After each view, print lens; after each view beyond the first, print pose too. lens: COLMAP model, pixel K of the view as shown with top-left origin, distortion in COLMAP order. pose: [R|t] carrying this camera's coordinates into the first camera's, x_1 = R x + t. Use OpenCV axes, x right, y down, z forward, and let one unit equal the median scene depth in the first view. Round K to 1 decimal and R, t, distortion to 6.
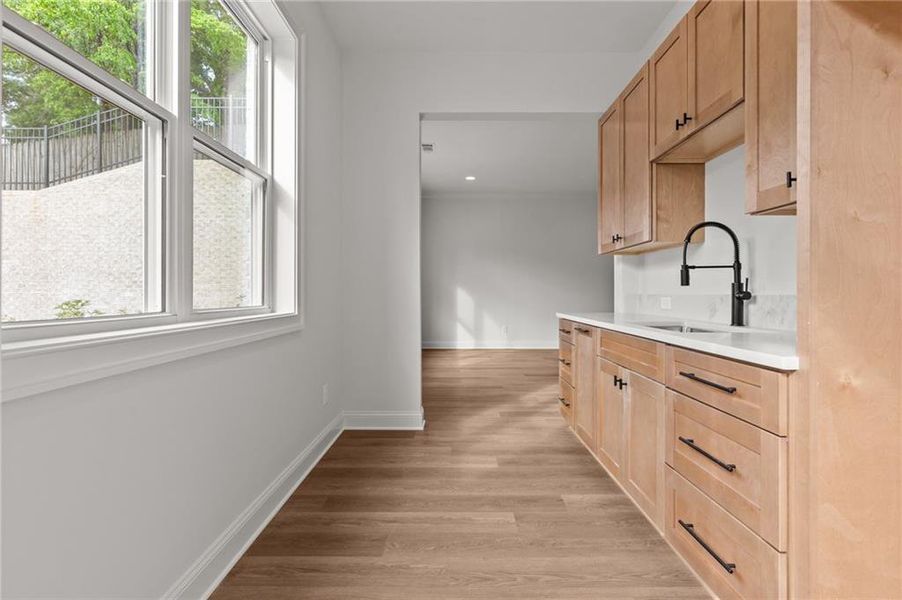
lens RADIAL K [[418.4, 0, 459.7], [0, 418.4, 291.8], [0, 0, 1]] dist [0.033610, 0.000139]
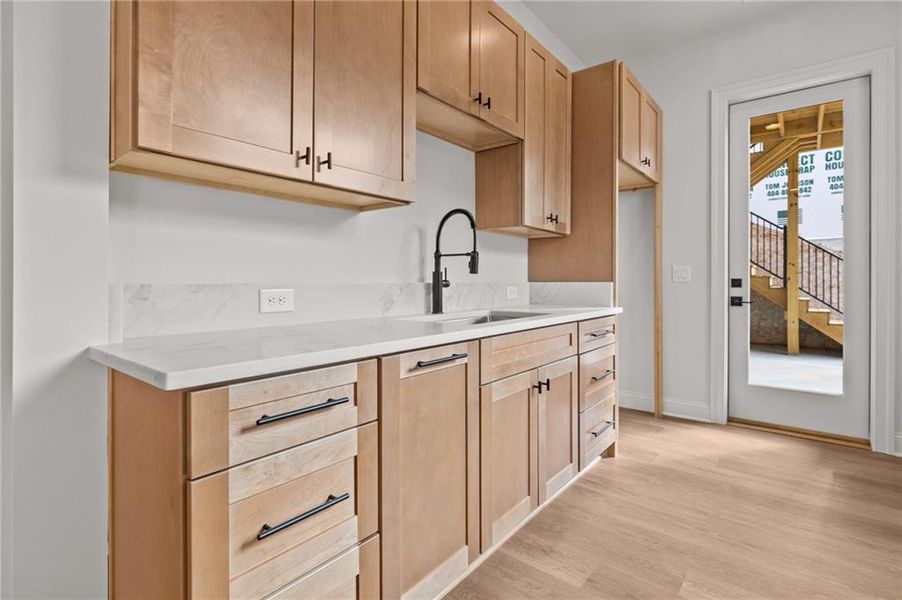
lens RADIAL K [[433.1, 0, 462.1], [0, 433.1, 299.1], [0, 0, 1]] dist [-0.000149, 0.000074]
pose [[-0.783328, -0.017458, 0.621364, -0.029978], [-0.000962, 0.999638, 0.026874, 0.017833], [-0.621608, 0.020453, -0.783061, 1.806750]]
